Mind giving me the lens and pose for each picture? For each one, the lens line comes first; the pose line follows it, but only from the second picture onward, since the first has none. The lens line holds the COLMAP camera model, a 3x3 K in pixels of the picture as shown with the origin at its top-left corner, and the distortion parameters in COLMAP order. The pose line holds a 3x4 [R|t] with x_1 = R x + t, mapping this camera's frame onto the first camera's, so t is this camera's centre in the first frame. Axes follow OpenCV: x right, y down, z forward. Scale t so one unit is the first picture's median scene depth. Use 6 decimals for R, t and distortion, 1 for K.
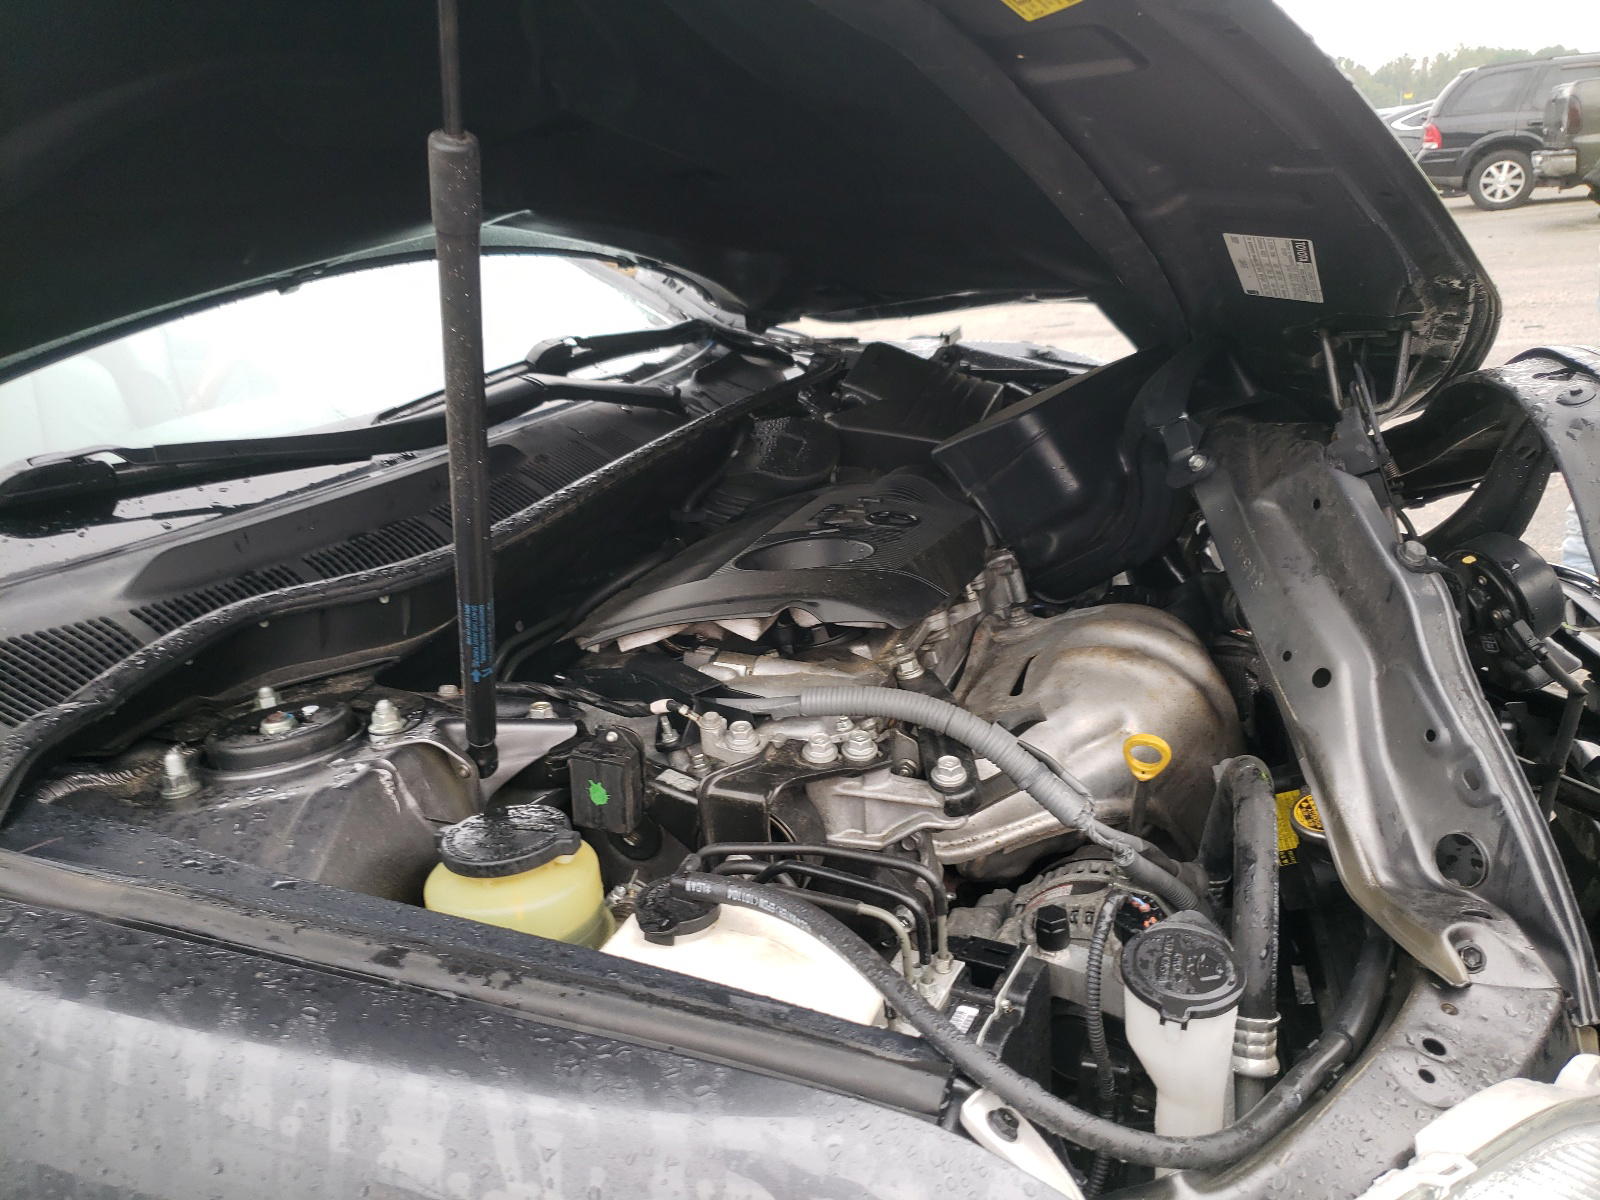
lens RADIAL K [[1224.2, 0, 800.0], [0, 1224.2, 600.0], [0, 0, 1]] dist [0.004601, -0.008669]
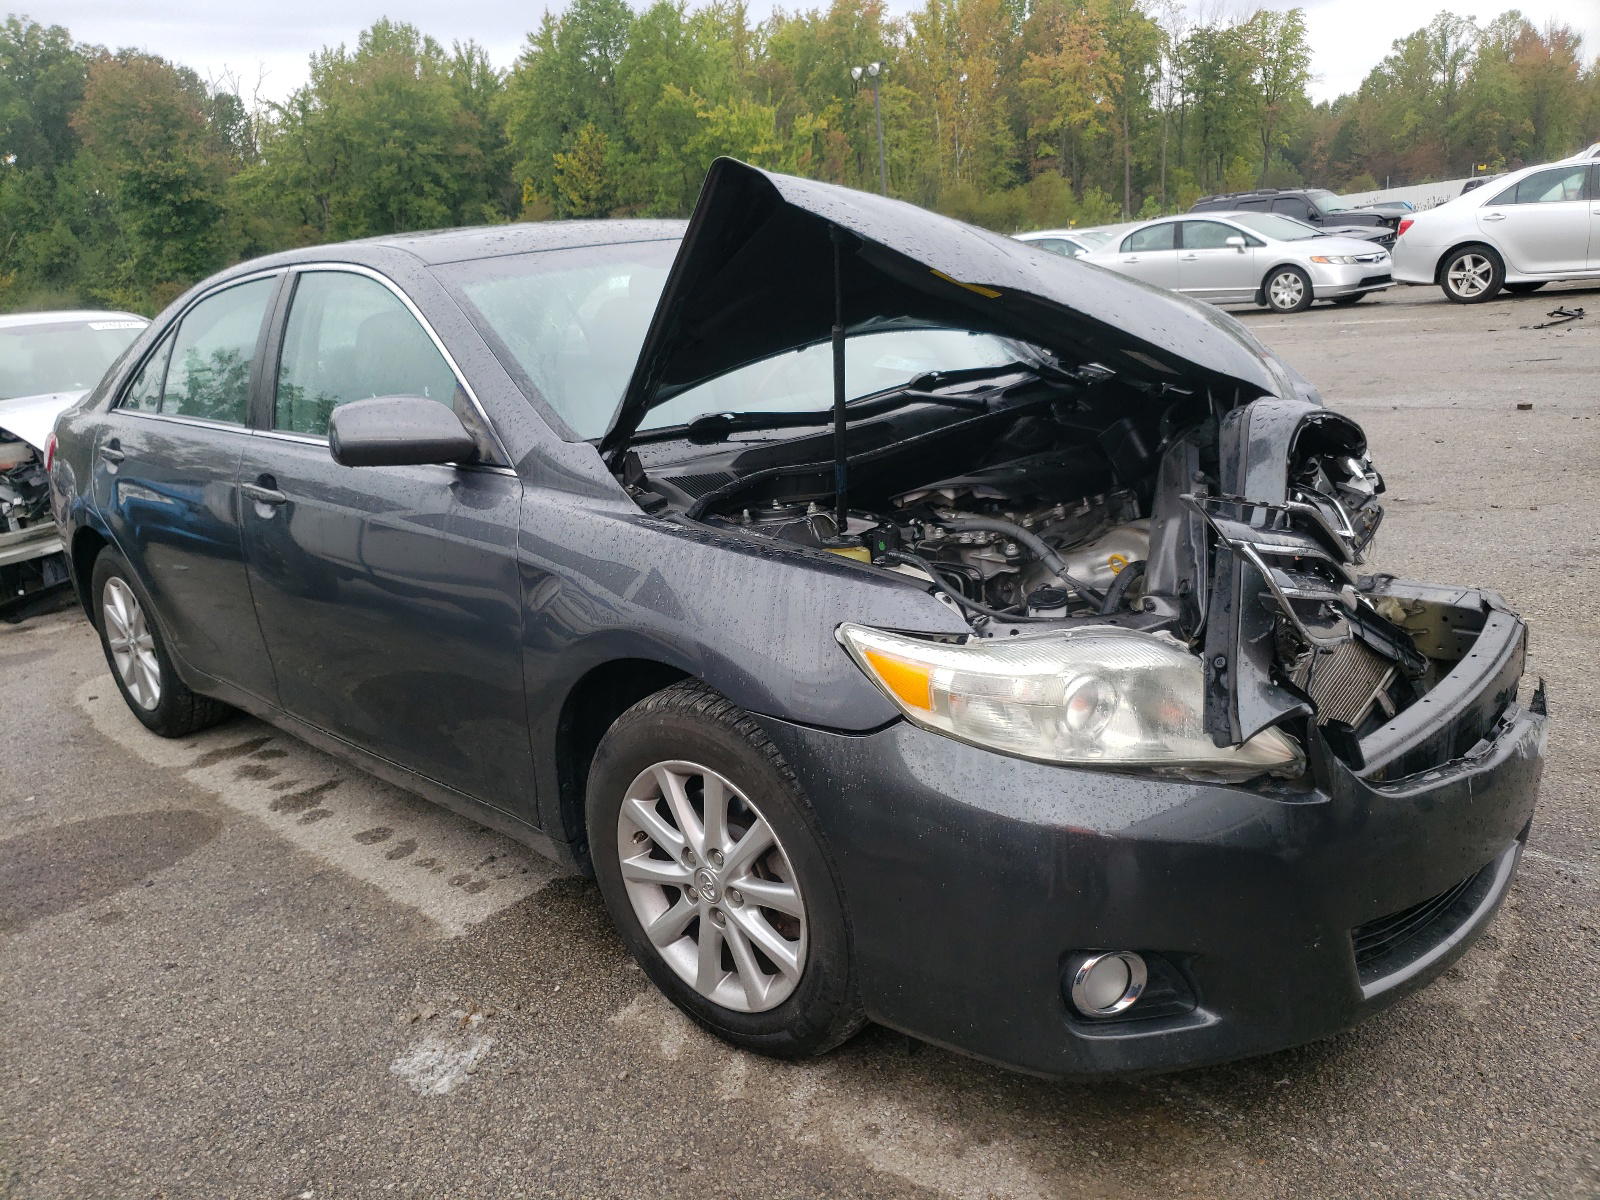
lens RADIAL K [[1224.2, 0, 800.0], [0, 1224.2, 600.0], [0, 0, 1]] dist [0.004601, -0.008669]
pose [[0.920502, 0.100538, -0.377581, 0.633106], [-0.104115, 0.994505, 0.010985, 0.239115], [0.376610, 0.029200, 0.925911, -1.419263]]
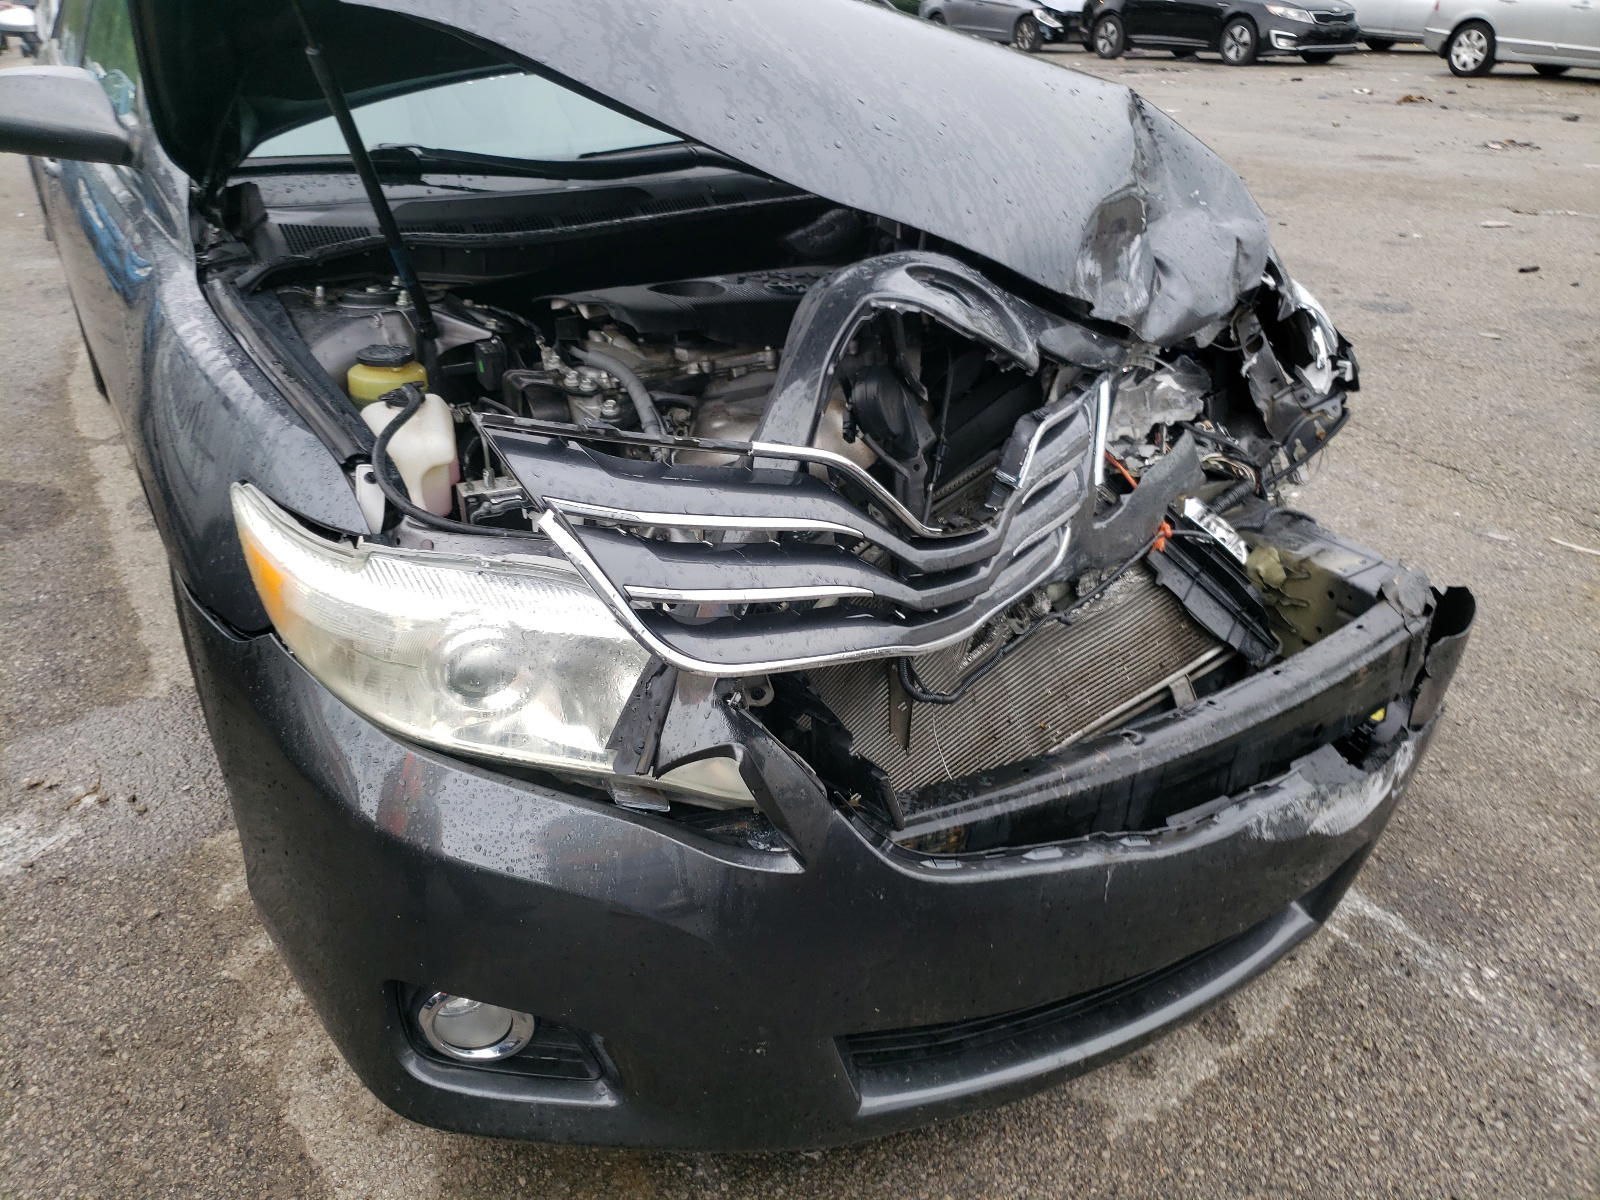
lens RADIAL K [[1224.2, 0, 800.0], [0, 1224.2, 600.0], [0, 0, 1]] dist [0.004601, -0.008669]
pose [[0.792852, 0.362533, -0.489853, 1.228301], [-0.262961, 0.928647, 0.261661, -0.125049], [0.549761, -0.078647, 0.831611, -0.411896]]
